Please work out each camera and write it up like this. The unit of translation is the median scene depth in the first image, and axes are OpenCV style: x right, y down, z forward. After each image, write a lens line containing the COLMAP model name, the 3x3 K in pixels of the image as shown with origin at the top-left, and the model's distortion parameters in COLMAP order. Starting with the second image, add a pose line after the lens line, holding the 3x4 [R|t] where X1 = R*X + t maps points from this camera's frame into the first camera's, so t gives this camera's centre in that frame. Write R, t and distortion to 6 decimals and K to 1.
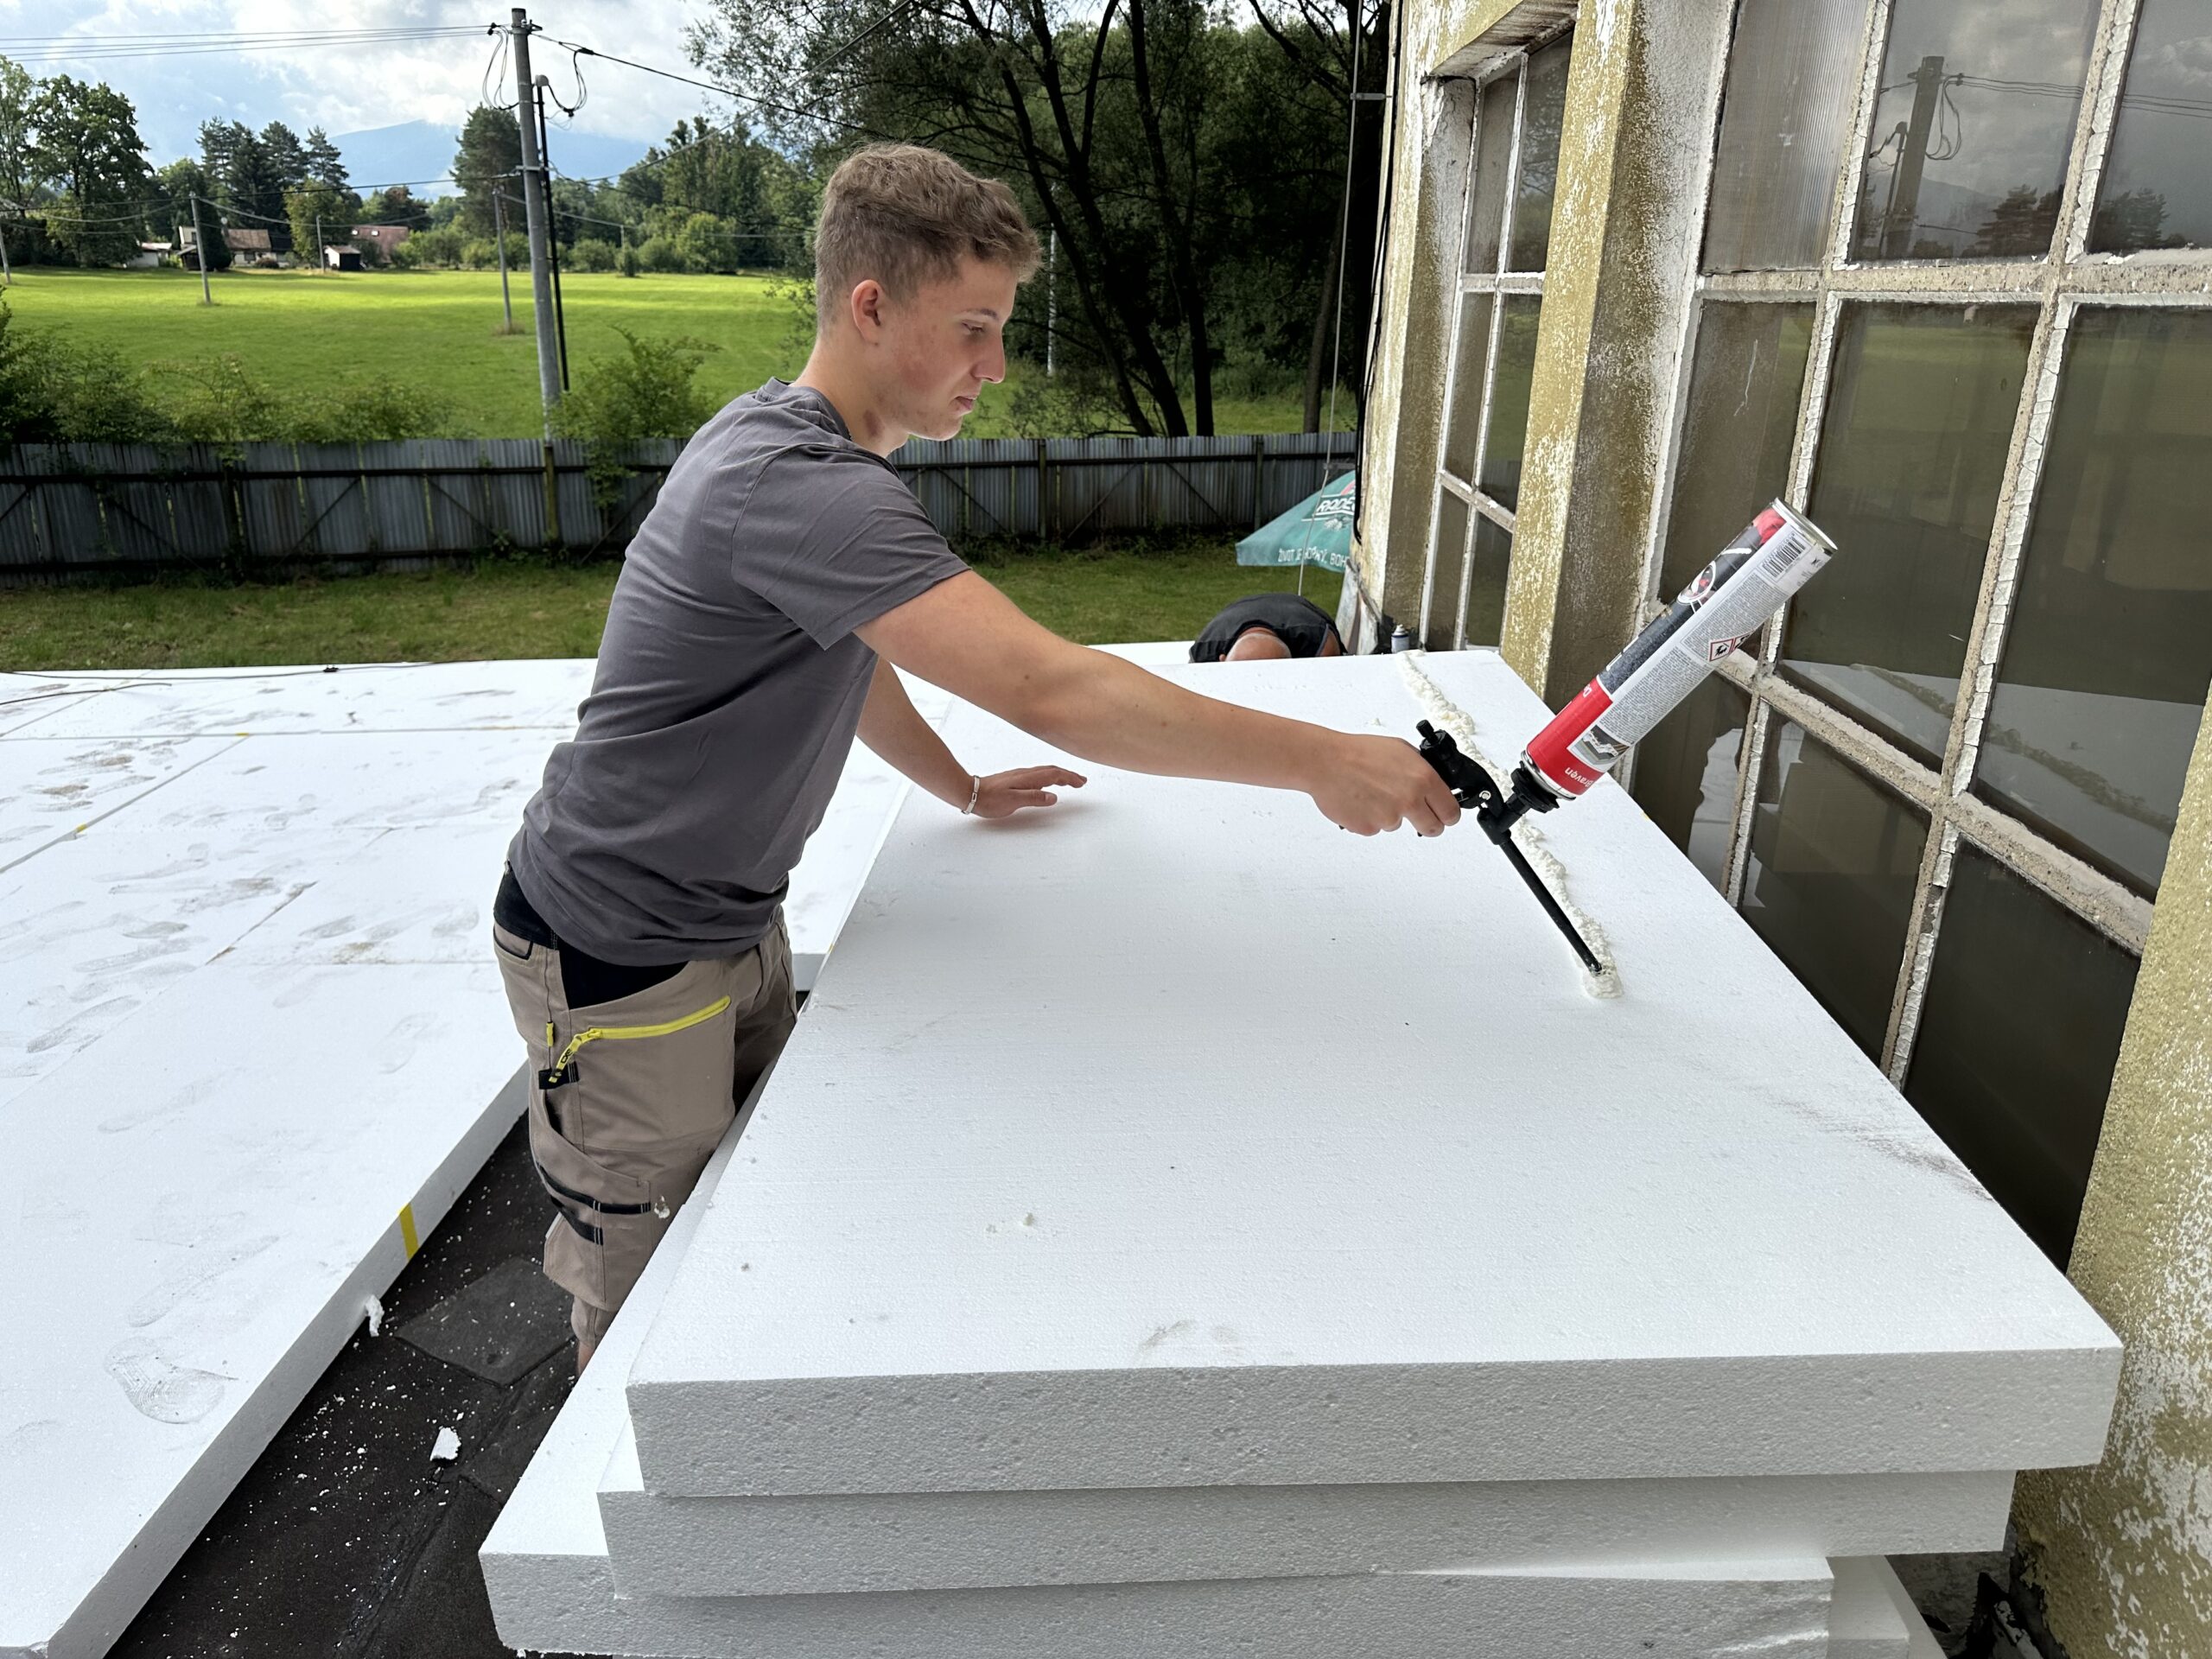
lens RADIAL K [[1559.5, 0, 1119.5], [0, 1559.5, 828.4], [0, 0, 1]] dist [-0.008423, 0.010025]
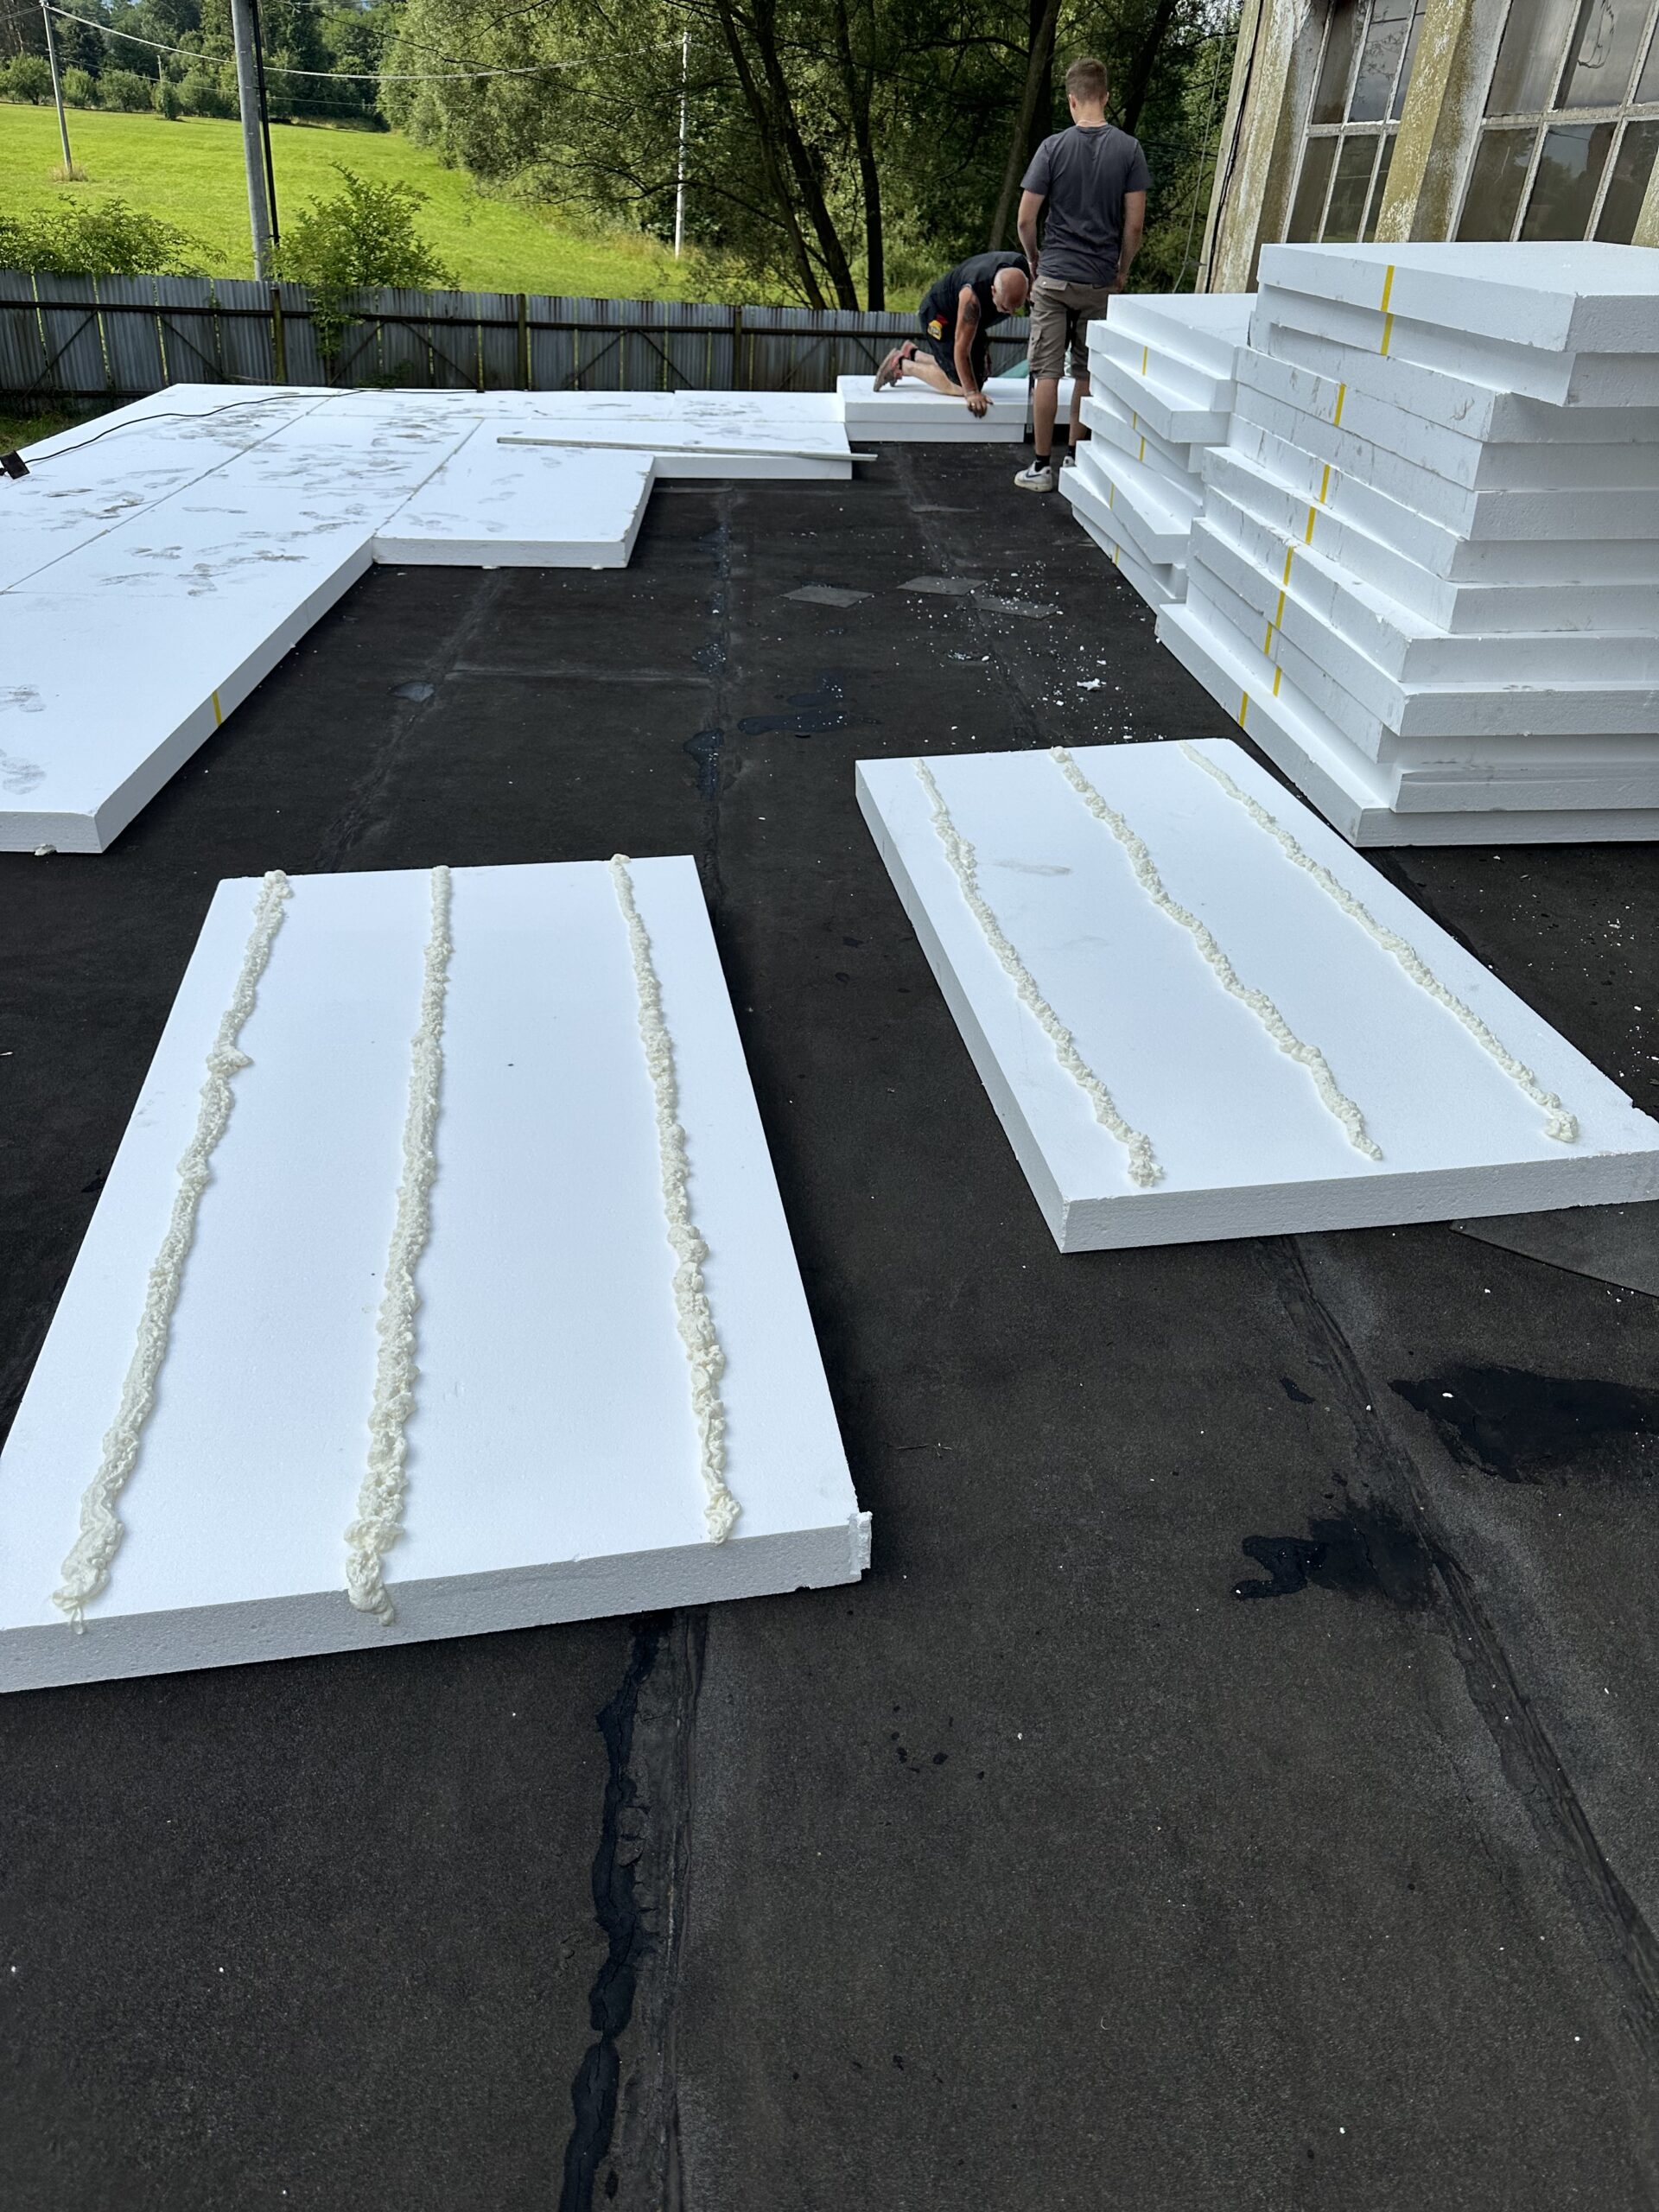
lens RADIAL K [[1584.5, 0, 829.5], [0, 1584.5, 1106.0], [0, 0, 1]] dist [-0.054314, 0.043972]
pose [[0.996664, 0.007129, 0.081300, -0.081528], [-0.023714, 0.978492, 0.204916, 0.066199], [-0.078091, -0.206161, 0.975397, -0.155424]]
